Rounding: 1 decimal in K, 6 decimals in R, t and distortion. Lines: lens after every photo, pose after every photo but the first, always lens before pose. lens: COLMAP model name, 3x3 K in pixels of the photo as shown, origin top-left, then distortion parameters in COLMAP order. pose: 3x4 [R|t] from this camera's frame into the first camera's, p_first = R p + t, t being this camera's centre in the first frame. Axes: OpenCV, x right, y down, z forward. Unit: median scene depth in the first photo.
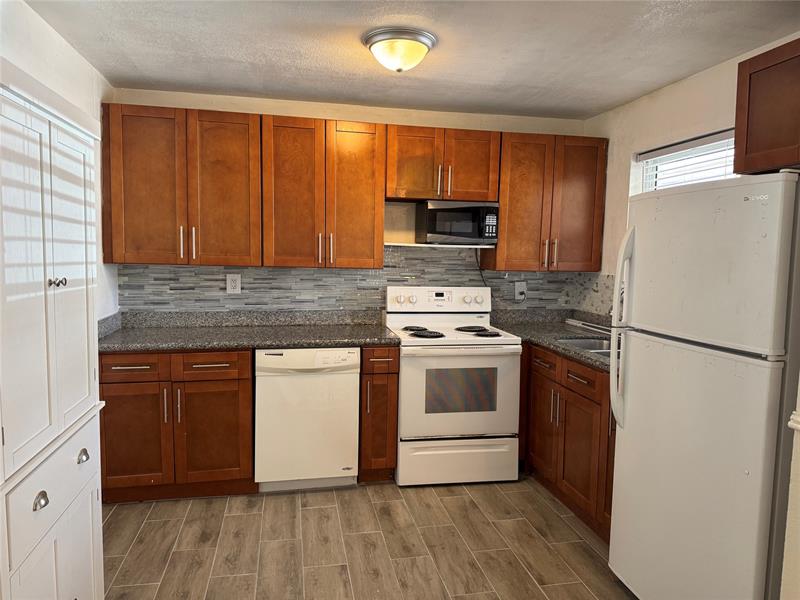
lens RADIAL K [[559.8, 0, 402.2], [0, 559.8, 300.6], [0, 0, 1]] dist [0.050851, -0.083195]
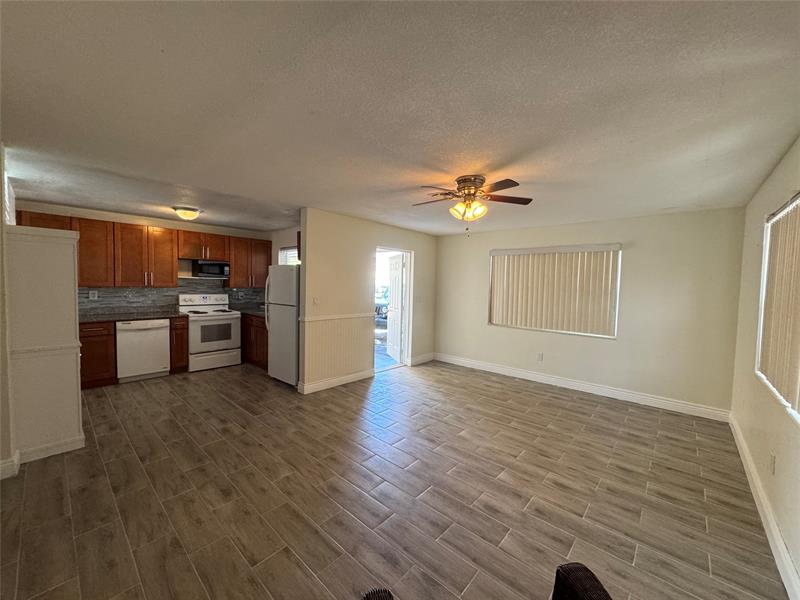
lens RADIAL K [[318.0, 0, 402.1], [0, 318.0, 299.3], [0, 0, 1]] dist [-0.005467, 0.000470]
pose [[0.801806, -0.030753, 0.596792, -0.082565], [0.042431, 0.999084, -0.005524, 0.047662], [-0.596076, 0.029752, 0.802377, -0.747525]]
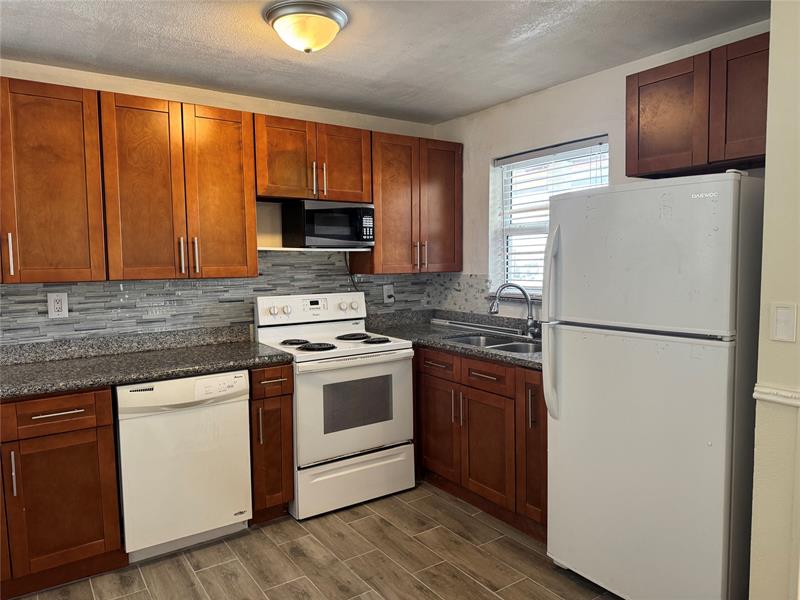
lens RADIAL K [[559.8, 0, 404.2], [0, 559.8, 300.7], [0, 0, 1]] dist [0.050851, -0.083195]
pose [[0.919296, -0.060645, 0.388867, -0.178996], [0.064532, 0.997911, 0.003071, -0.008532], [-0.388240, 0.022271, 0.921289, 0.105624]]
